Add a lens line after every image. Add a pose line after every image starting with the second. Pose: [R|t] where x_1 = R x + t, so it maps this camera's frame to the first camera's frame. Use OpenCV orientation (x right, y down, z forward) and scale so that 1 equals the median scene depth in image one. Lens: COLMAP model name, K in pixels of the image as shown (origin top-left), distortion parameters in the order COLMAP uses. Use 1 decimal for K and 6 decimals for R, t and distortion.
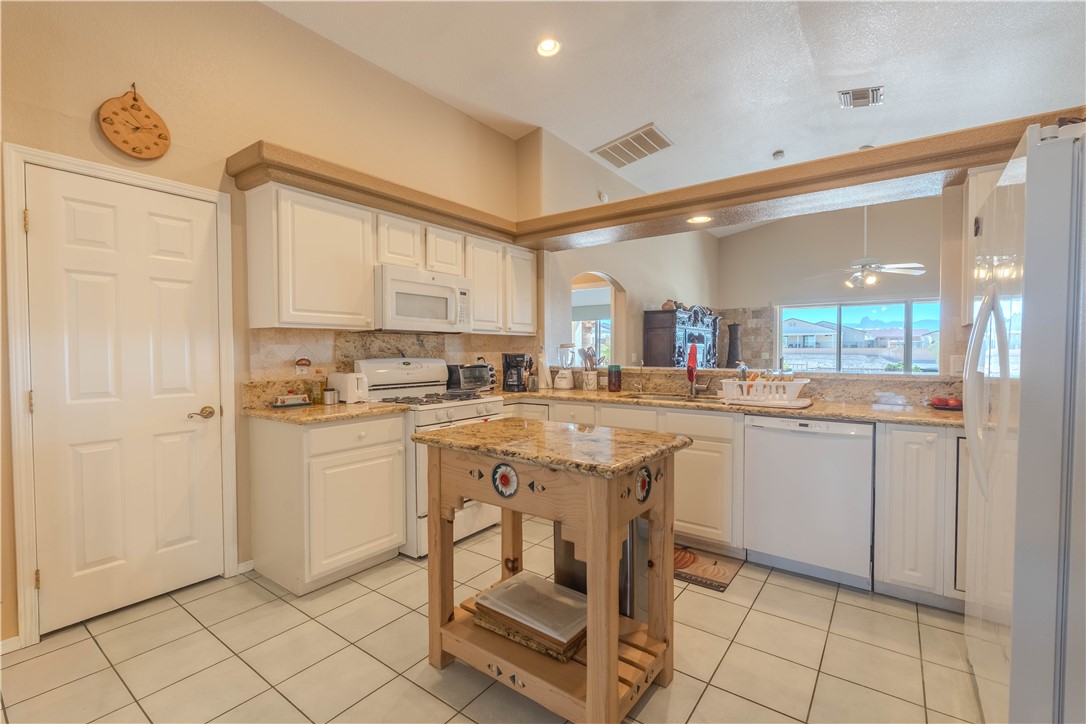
lens RADIAL K [[481.9, 0, 545.6], [0, 481.9, 361.9], [0, 0, 1]] dist [-0.006772, 0.000841]
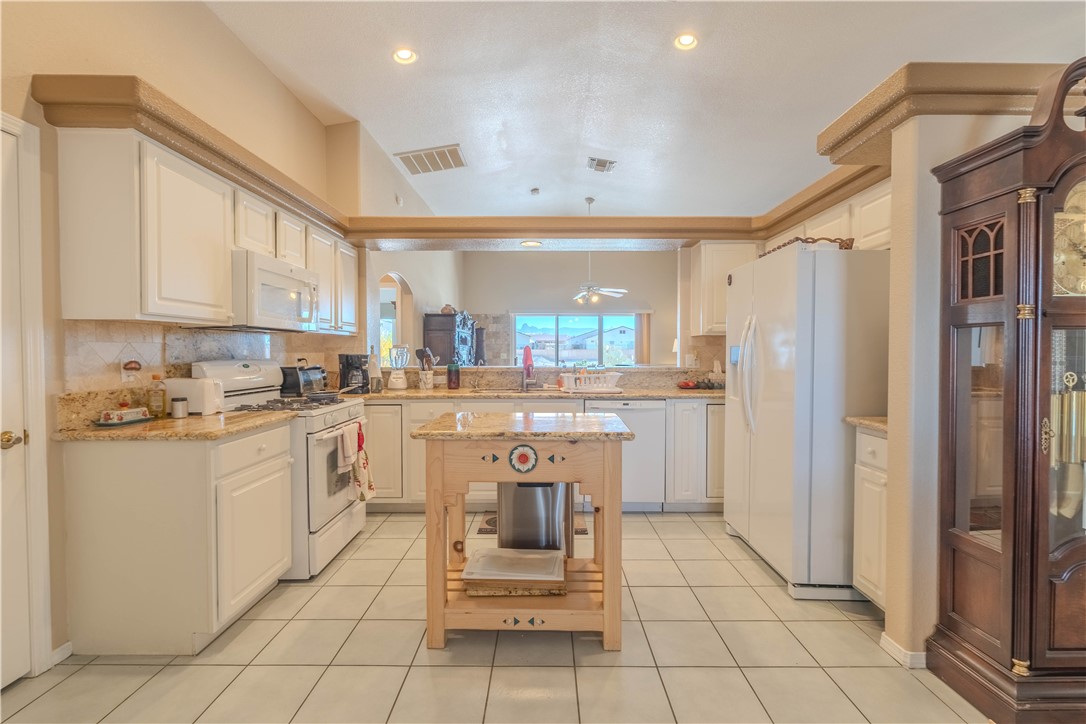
lens RADIAL K [[481.9, 0, 548.1], [0, 481.9, 360.6], [0, 0, 1]] dist [-0.006772, 0.000841]
pose [[0.804689, -0.009613, 0.593618, -0.418668], [0.012398, 0.999923, -0.000613, 0.001414], [-0.593567, 0.007853, 0.804747, -0.003913]]
